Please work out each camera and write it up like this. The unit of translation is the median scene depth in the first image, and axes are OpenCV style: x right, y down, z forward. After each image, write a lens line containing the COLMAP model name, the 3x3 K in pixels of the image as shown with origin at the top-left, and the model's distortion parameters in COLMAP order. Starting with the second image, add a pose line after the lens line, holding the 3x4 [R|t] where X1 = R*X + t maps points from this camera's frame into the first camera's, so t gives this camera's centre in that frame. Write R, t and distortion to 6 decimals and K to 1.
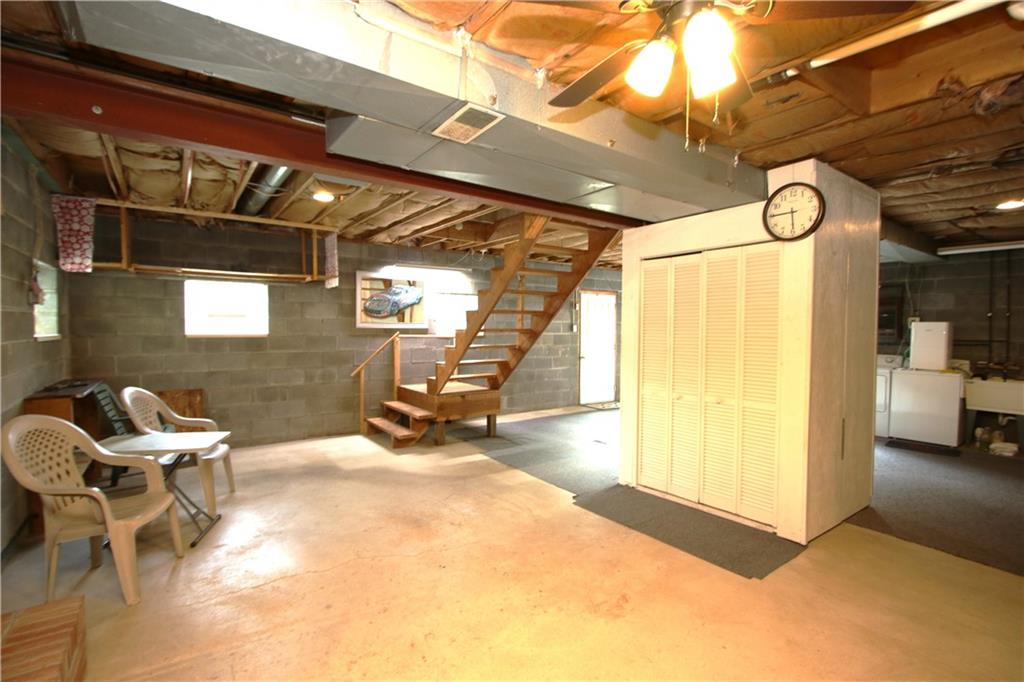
lens RADIAL K [[475.2, 0, 513.7], [0, 475.2, 343.2], [0, 0, 1]] dist [-0.004084, -0.000142]
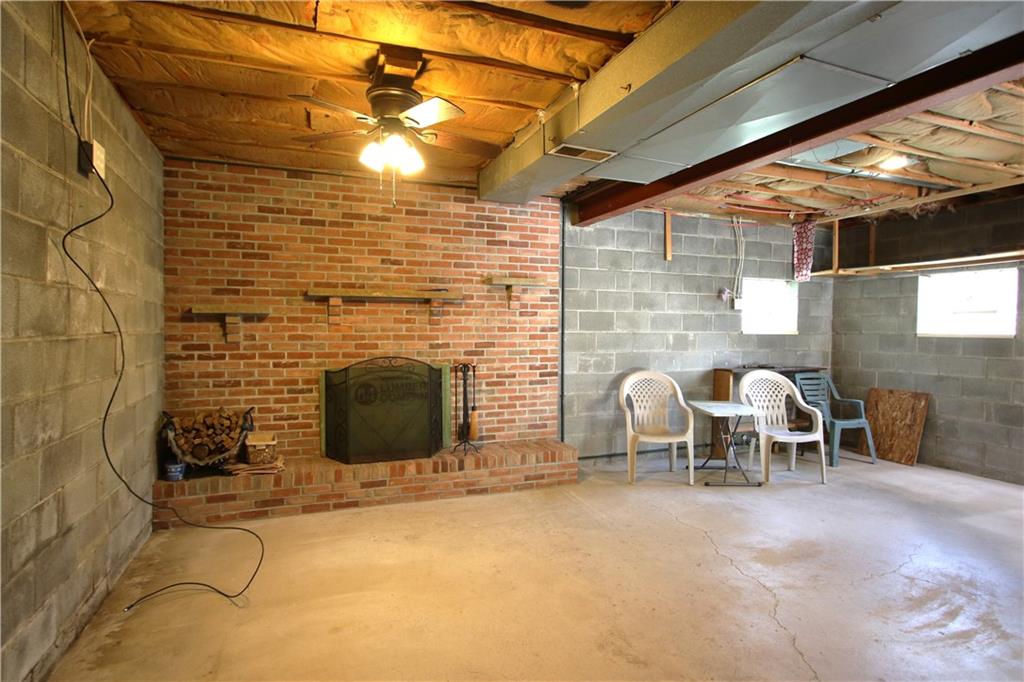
lens RADIAL K [[540.7, 0, 507.1], [0, 540.7, 340.0], [0, 0, 1]] dist [-0.001915, 0.000515]
pose [[-0.260888, 0.013715, -0.965272, 0.567432], [-0.046996, 0.998533, 0.026890, 0.004240], [0.964225, 0.052379, -0.259860, 0.505995]]
